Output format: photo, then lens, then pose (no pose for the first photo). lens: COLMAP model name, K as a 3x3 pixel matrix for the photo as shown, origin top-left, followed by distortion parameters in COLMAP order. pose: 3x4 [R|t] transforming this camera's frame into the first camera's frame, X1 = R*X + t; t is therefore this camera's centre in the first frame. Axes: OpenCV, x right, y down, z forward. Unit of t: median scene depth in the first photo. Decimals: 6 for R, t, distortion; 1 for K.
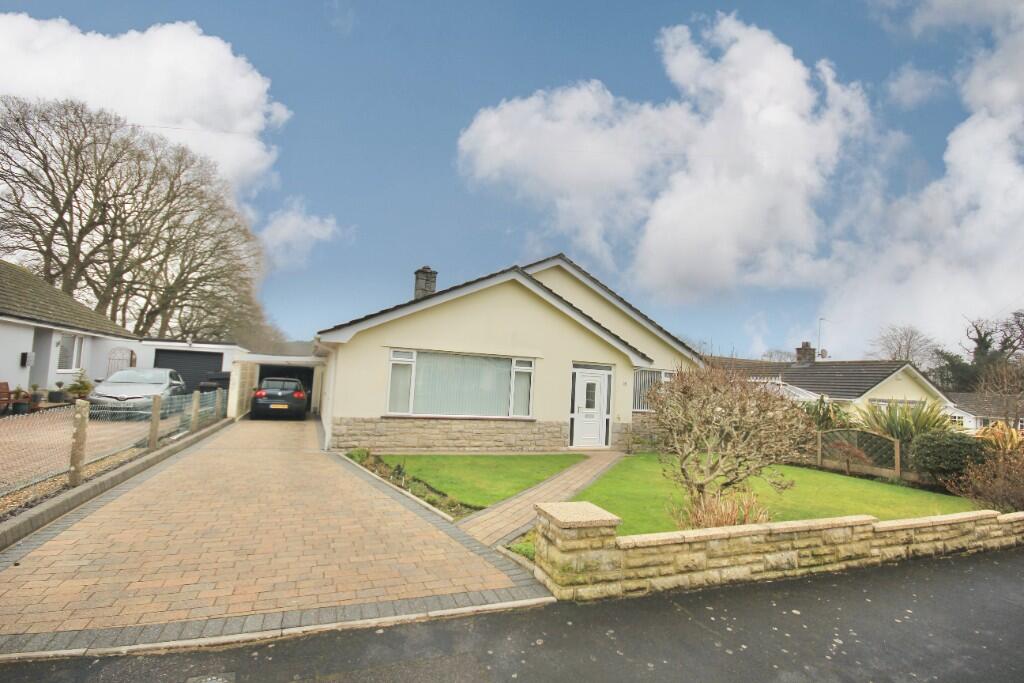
lens RADIAL K [[483.4, 0, 512.0], [0, 483.4, 341.5], [0, 0, 1]] dist [0.014657, -0.016503]
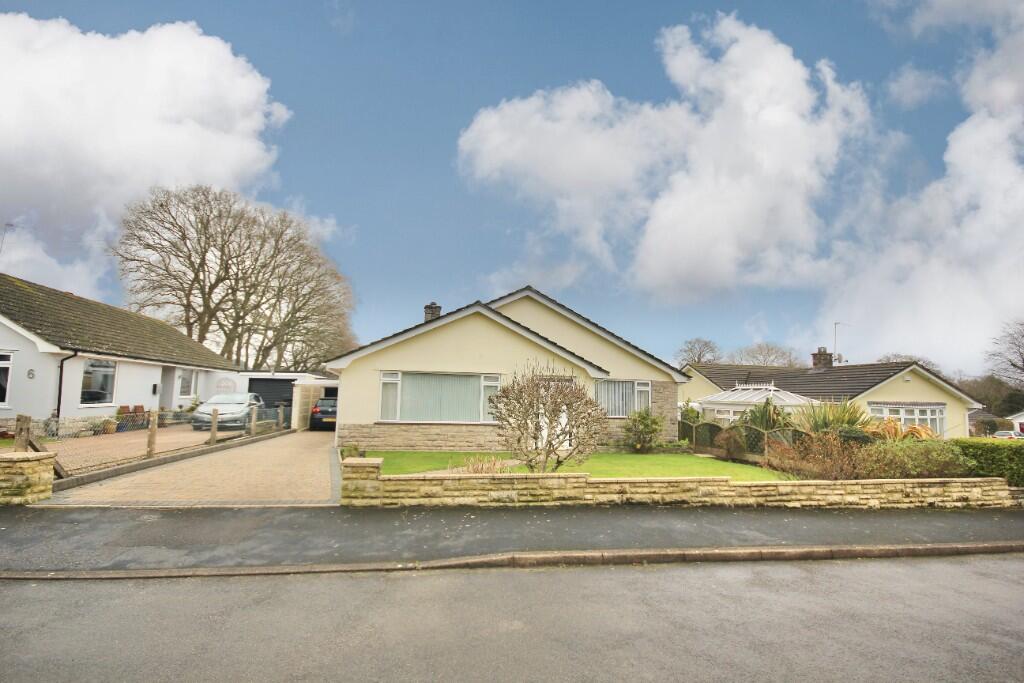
lens RADIAL K [[481.6, 0, 510.6], [0, 481.6, 337.1], [0, 0, 1]] dist [-0.002703, 0.000060]
pose [[0.979668, -0.053367, -0.193396, 0.304049], [0.044409, 0.997743, -0.050367, 0.003259], [0.195647, 0.040755, 0.979827, -0.190343]]
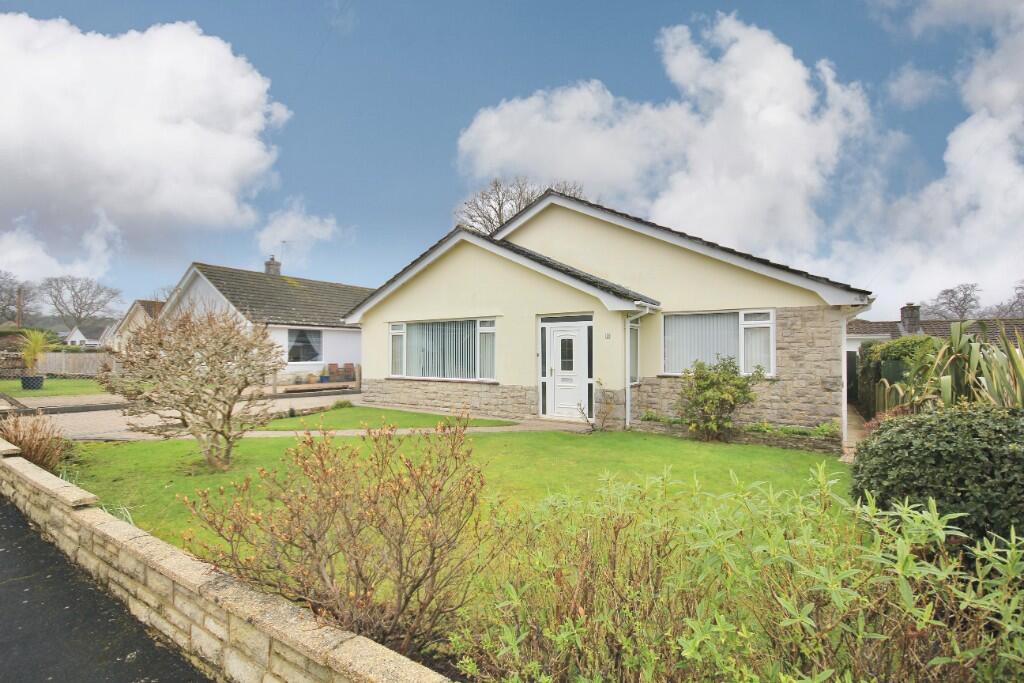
lens RADIAL K [[472.6, 0, 517.7], [0, 472.6, 347.0], [0, 0, 1]] dist [0.002588, -0.013011]
pose [[0.557912, -0.064302, -0.827405, 0.789932], [0.099984, 0.994940, -0.009904, 0.101636], [0.823855, -0.077202, 0.561518, 0.504839]]
